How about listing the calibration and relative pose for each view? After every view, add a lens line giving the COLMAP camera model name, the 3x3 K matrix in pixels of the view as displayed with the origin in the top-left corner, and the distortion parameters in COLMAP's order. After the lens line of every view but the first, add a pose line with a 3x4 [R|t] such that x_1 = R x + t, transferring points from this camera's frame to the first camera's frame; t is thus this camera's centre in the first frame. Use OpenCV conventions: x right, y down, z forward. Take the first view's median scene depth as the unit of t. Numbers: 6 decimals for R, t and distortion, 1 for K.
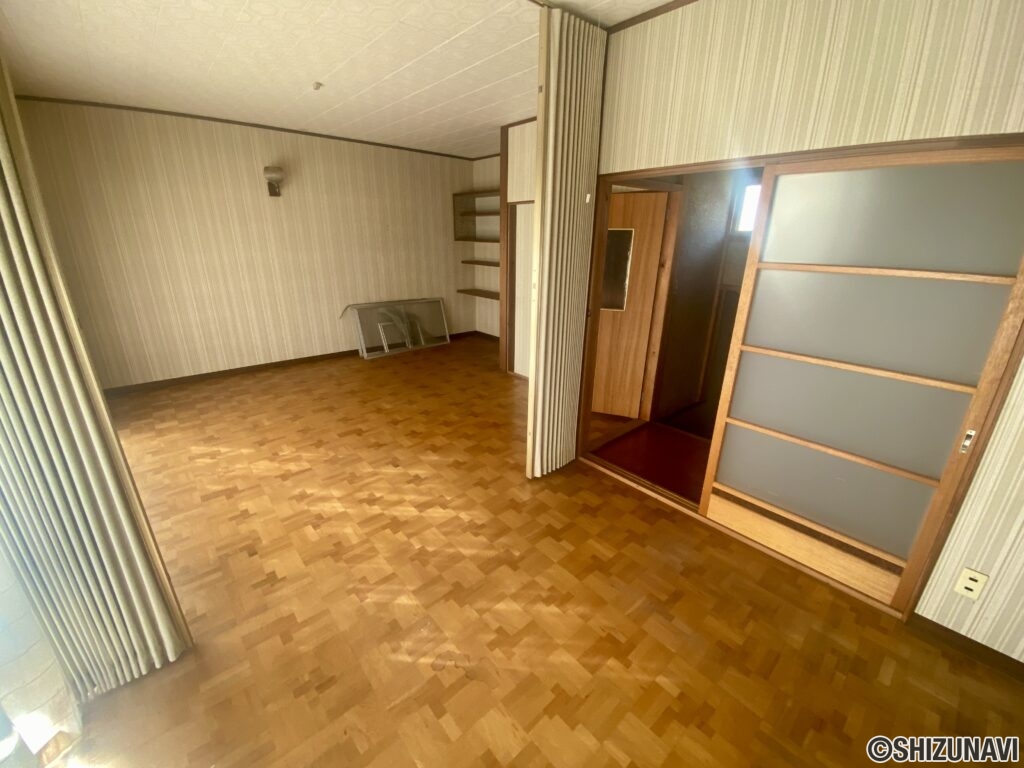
lens RADIAL K [[413.6, 0, 512.0], [0, 413.6, 384.0], [0, 0, 1]] dist [0.021353, -0.022955]
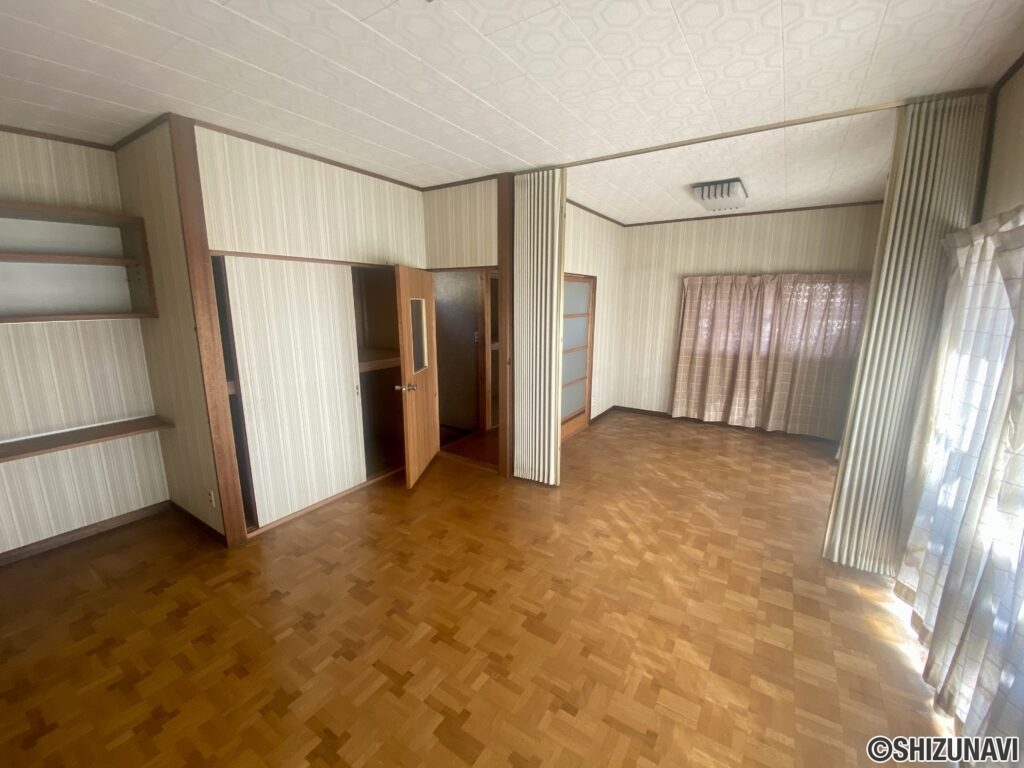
lens RADIAL K [[413.6, 0, 512.0], [0, 413.6, 384.0], [0, 0, 1]] dist [0.021353, -0.022955]
pose [[-0.275404, -0.208655, 0.938411, -0.798697], [0.314894, 0.902725, 0.293136, -0.362089], [-0.908292, 0.376231, -0.182910, 0.932643]]
